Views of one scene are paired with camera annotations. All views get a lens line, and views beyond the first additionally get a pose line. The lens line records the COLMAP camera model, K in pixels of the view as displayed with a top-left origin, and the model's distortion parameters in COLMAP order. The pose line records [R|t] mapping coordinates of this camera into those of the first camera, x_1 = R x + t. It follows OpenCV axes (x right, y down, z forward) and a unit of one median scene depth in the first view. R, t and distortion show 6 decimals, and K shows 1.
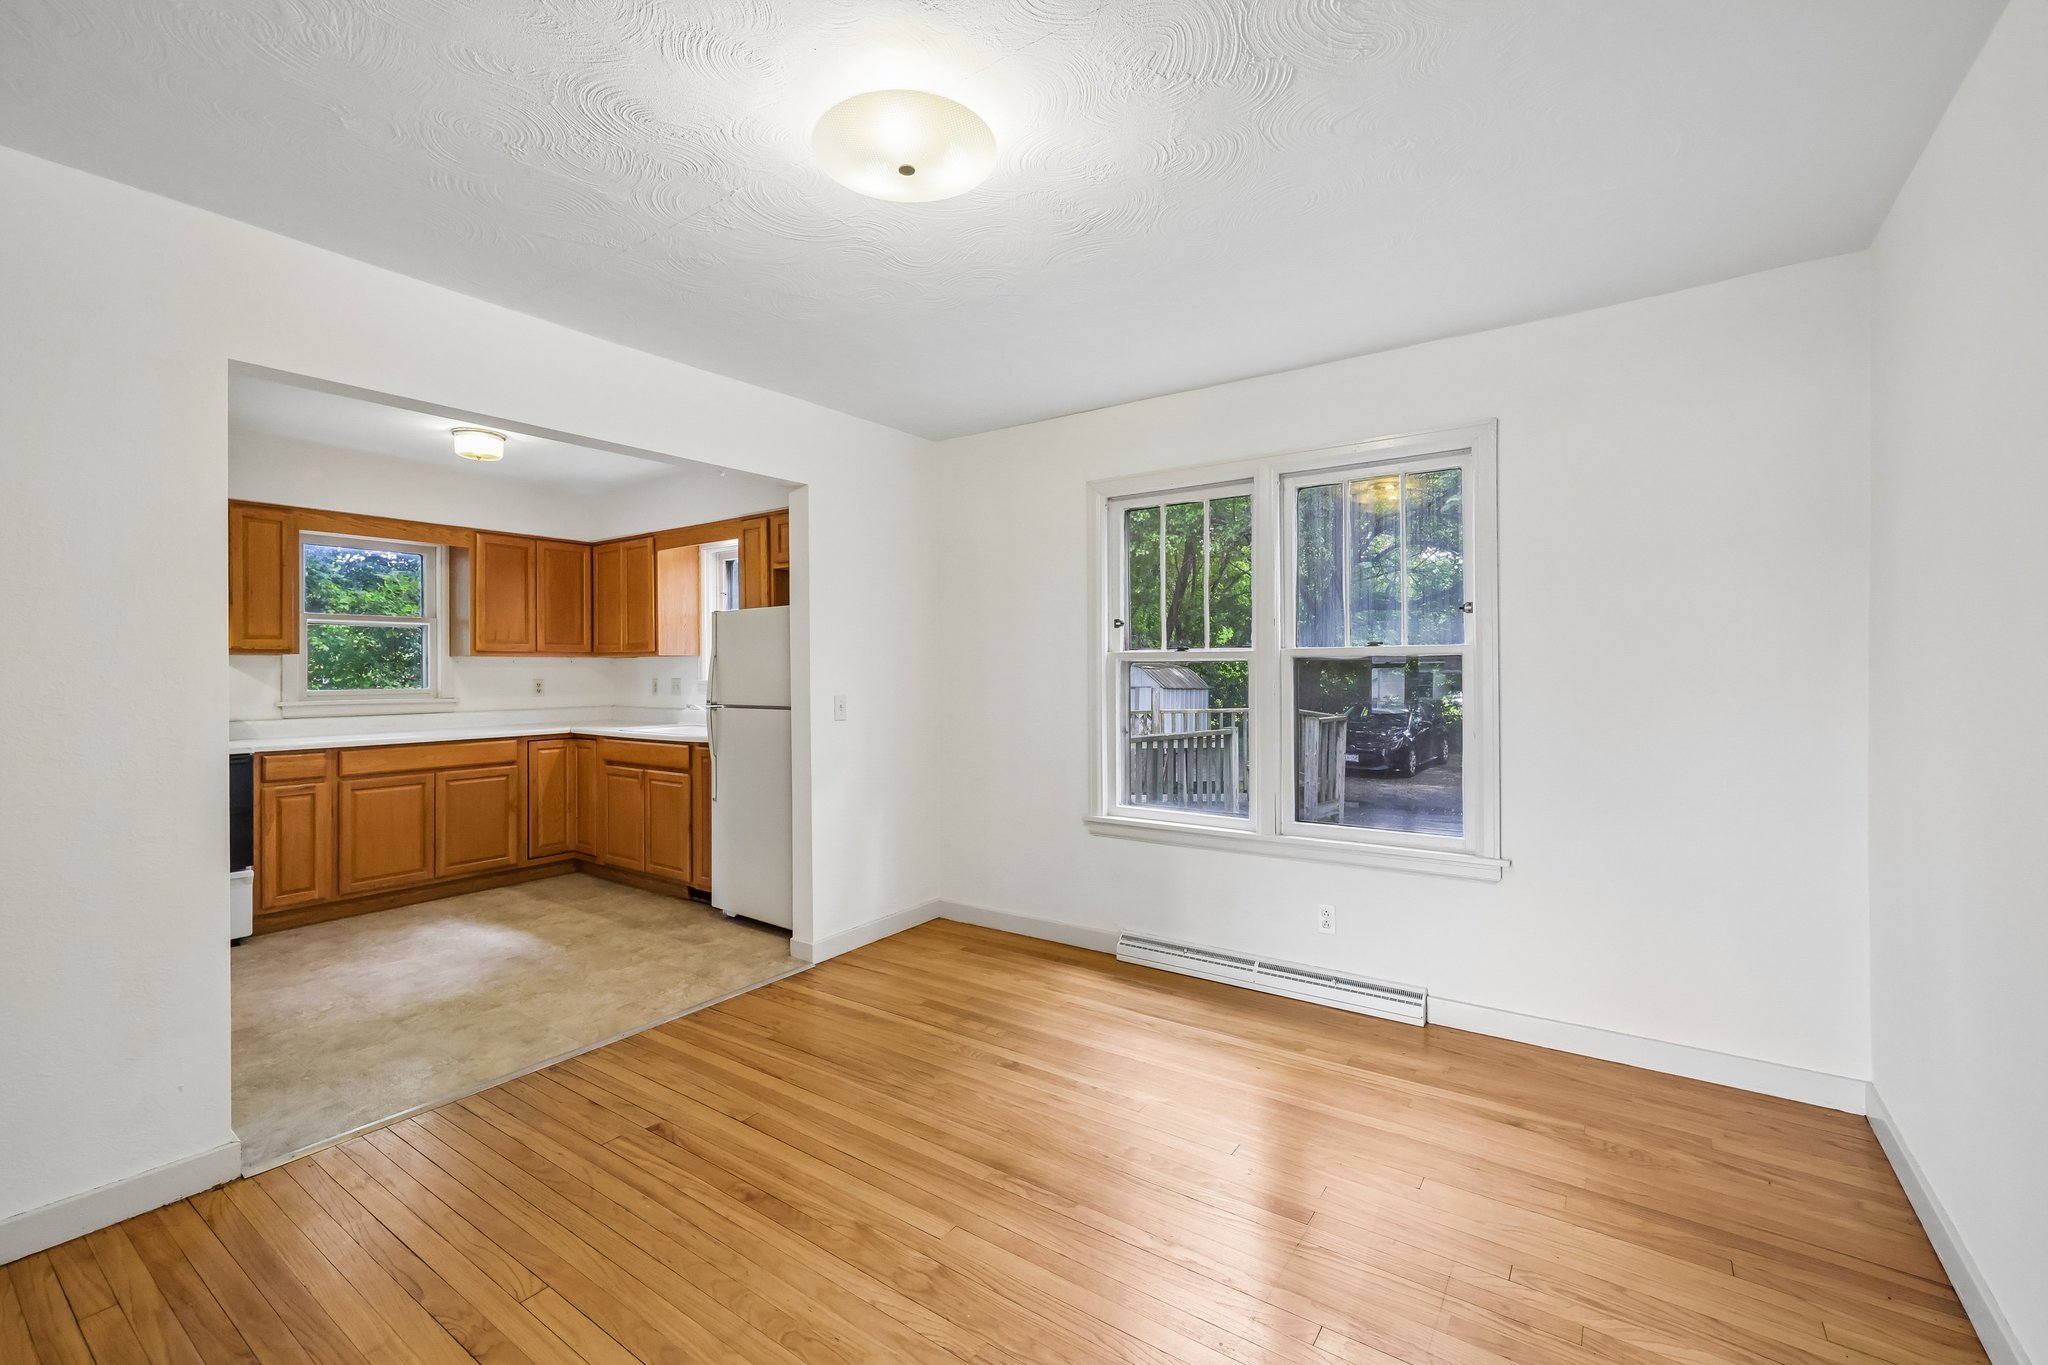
lens RADIAL K [[864.6, 0, 1020.1], [0, 864.6, 669.8], [0, 0, 1]] dist [-0.002596, 0.000969]
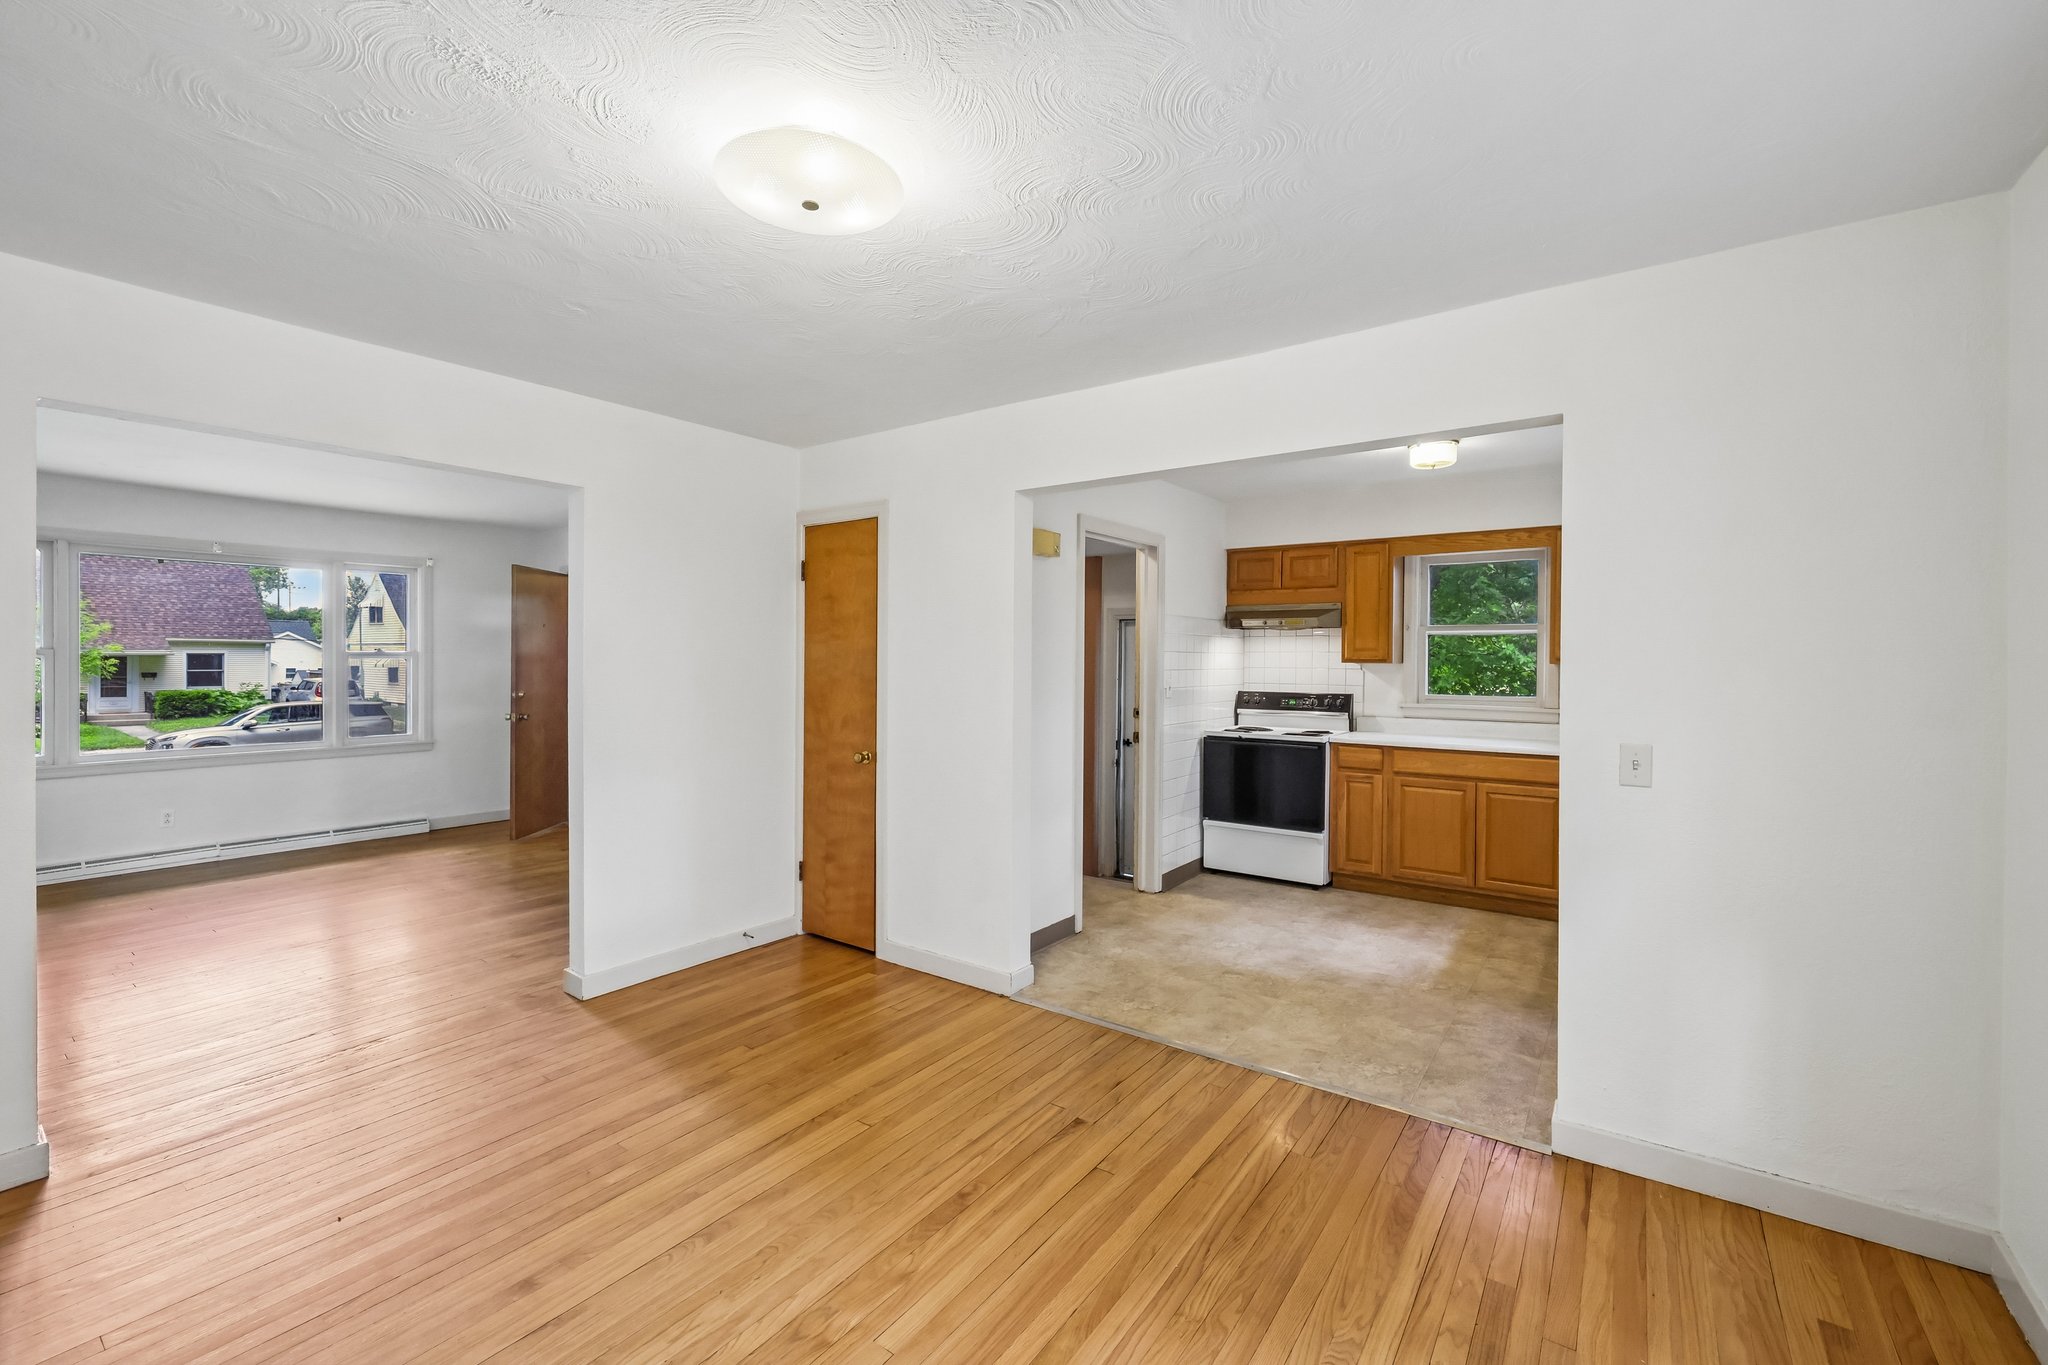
lens RADIAL K [[864.6, 0, 1009.7], [0, 864.6, 668.4], [0, 0, 1]] dist [-0.002596, 0.000969]
pose [[-0.017226, 0.015872, -0.999726, 0.476056], [-0.006519, 0.999851, 0.015986, -0.036678], [0.999830, 0.006793, -0.017120, 0.687095]]
